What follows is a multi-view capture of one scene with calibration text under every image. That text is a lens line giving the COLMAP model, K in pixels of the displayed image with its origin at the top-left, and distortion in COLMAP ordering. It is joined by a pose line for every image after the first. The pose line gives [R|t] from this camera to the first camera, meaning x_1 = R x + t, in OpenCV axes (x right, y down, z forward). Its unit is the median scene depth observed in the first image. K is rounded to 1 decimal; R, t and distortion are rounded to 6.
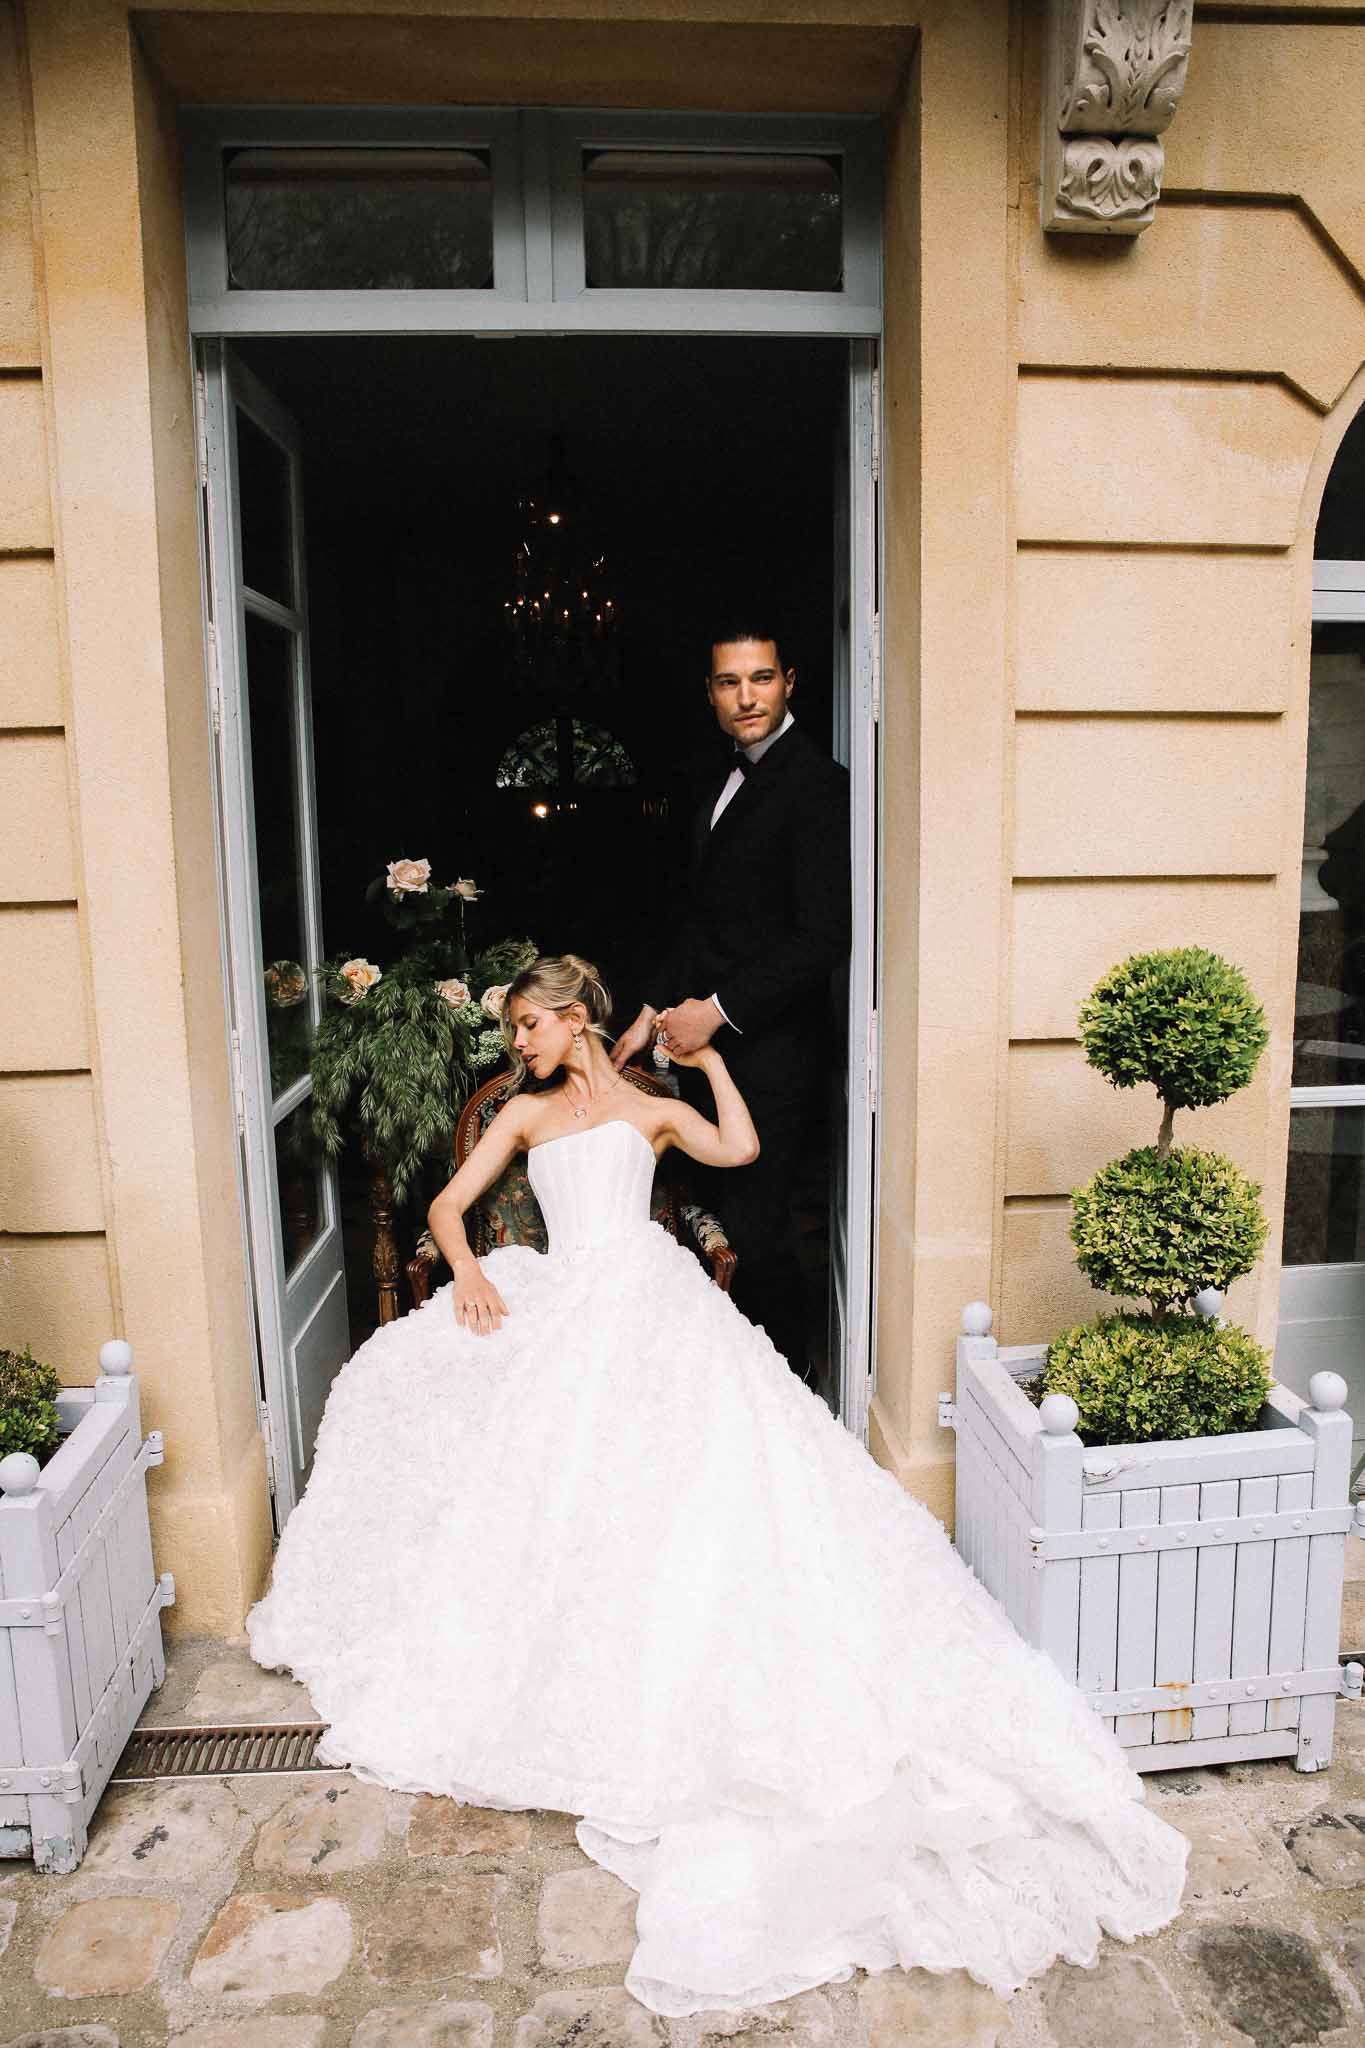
lens RADIAL K [[1430.8, 0, 673.4], [0, 1430.8, 1067.0], [0, 0, 1]] dist [-0.131865, 0.095847]
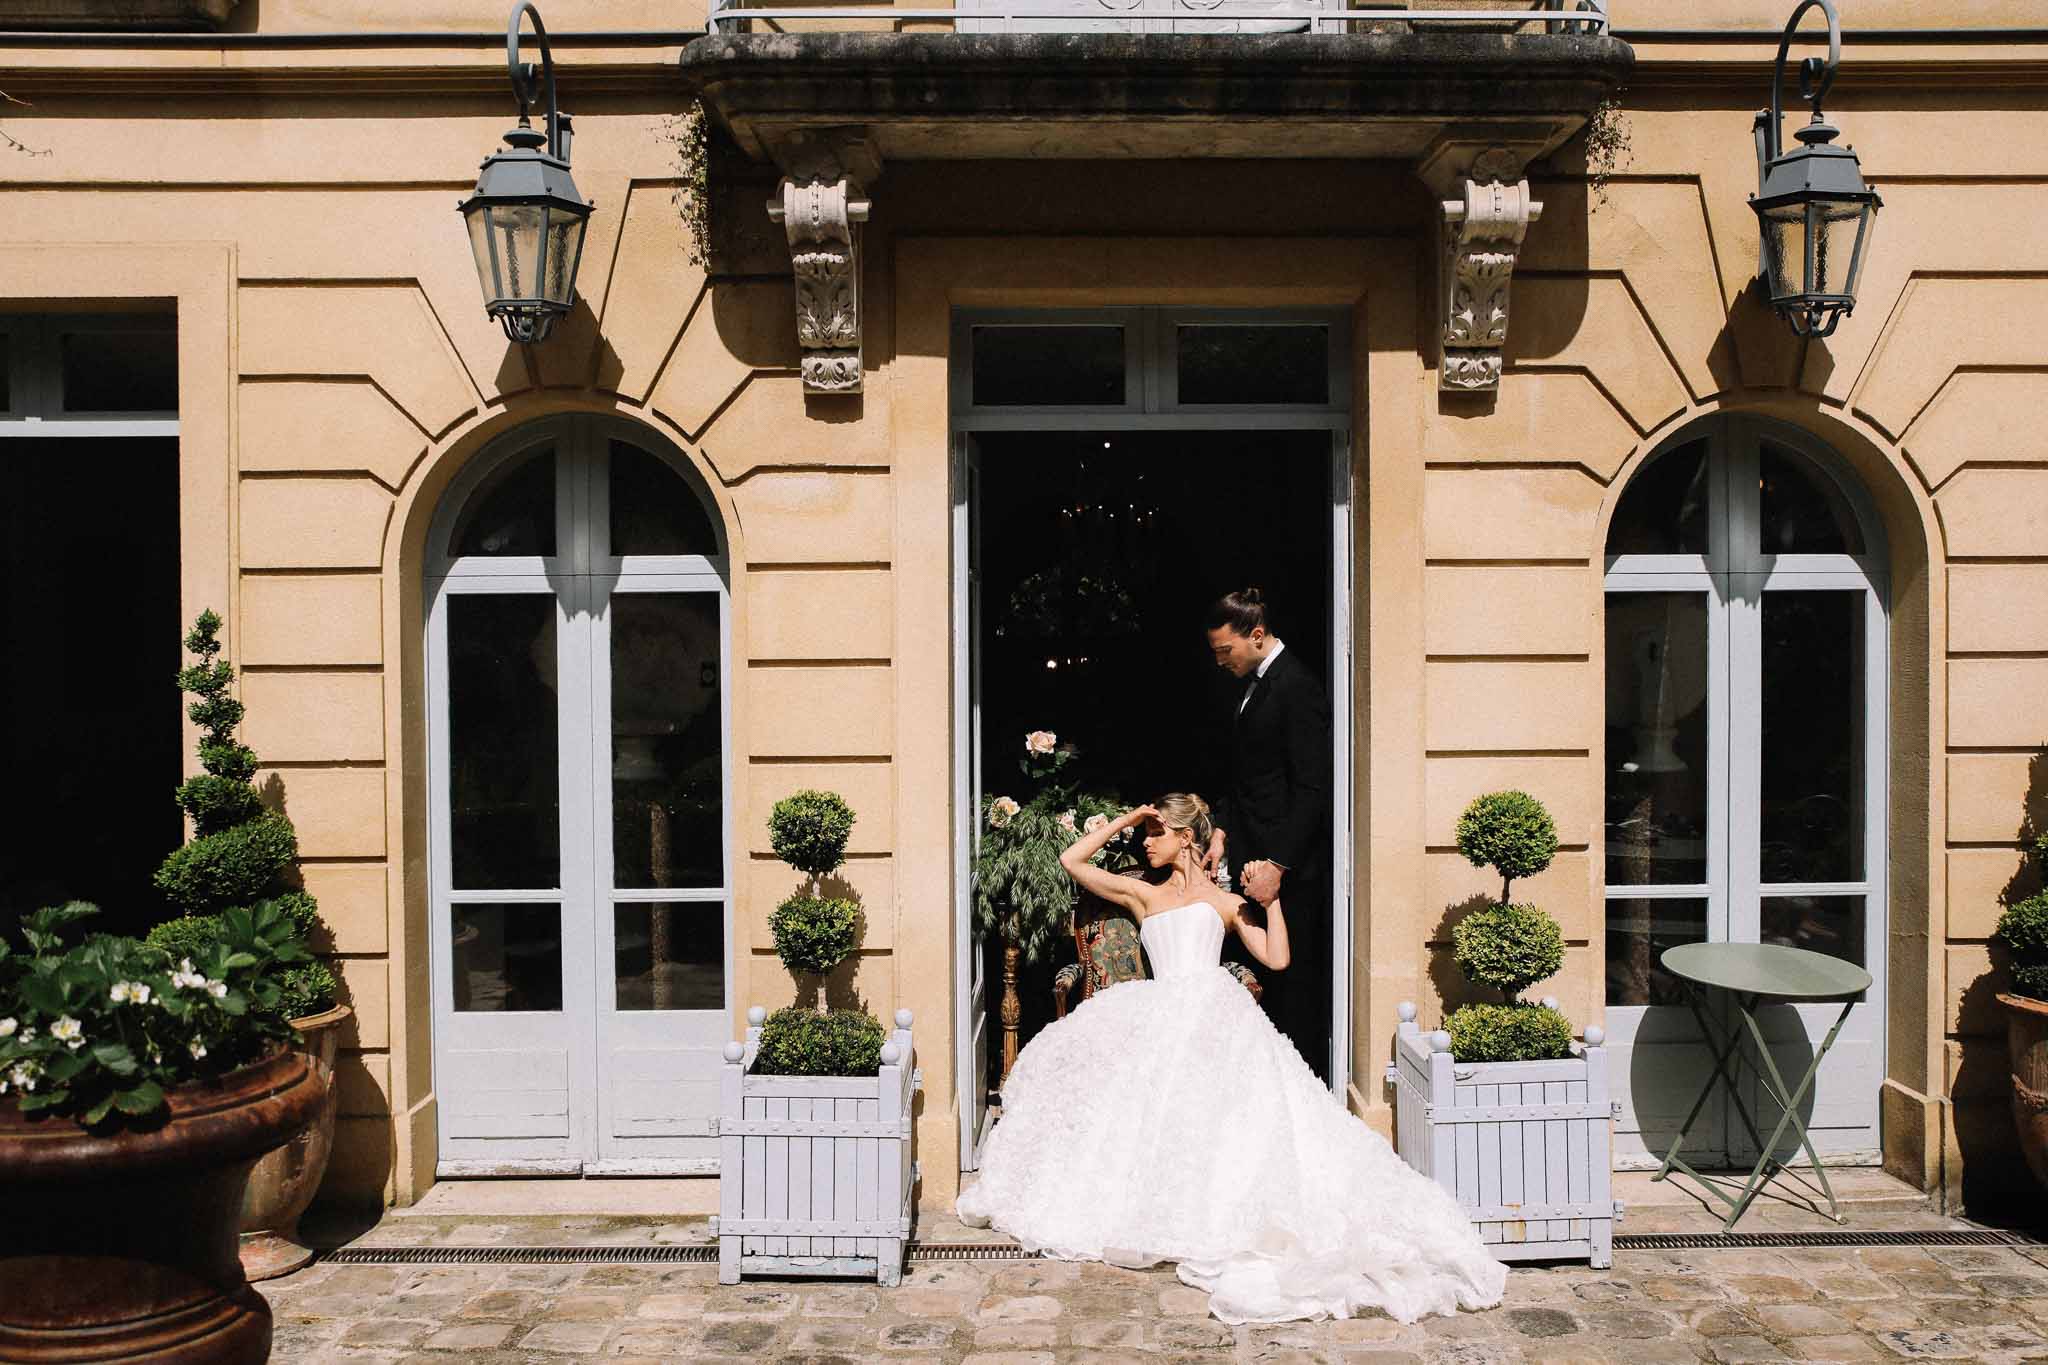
lens RADIAL K [[2067.8, 0, 1024.0], [0, 2067.8, 682.5], [0, 0, 1]] dist [-0.095692, 0.001859]
pose [[0.998338, 0.011486, -0.056472, -0.118610], [-0.019721, 0.988863, -0.147518, 0.179953], [0.054148, 0.148386, 0.987446, -1.667895]]
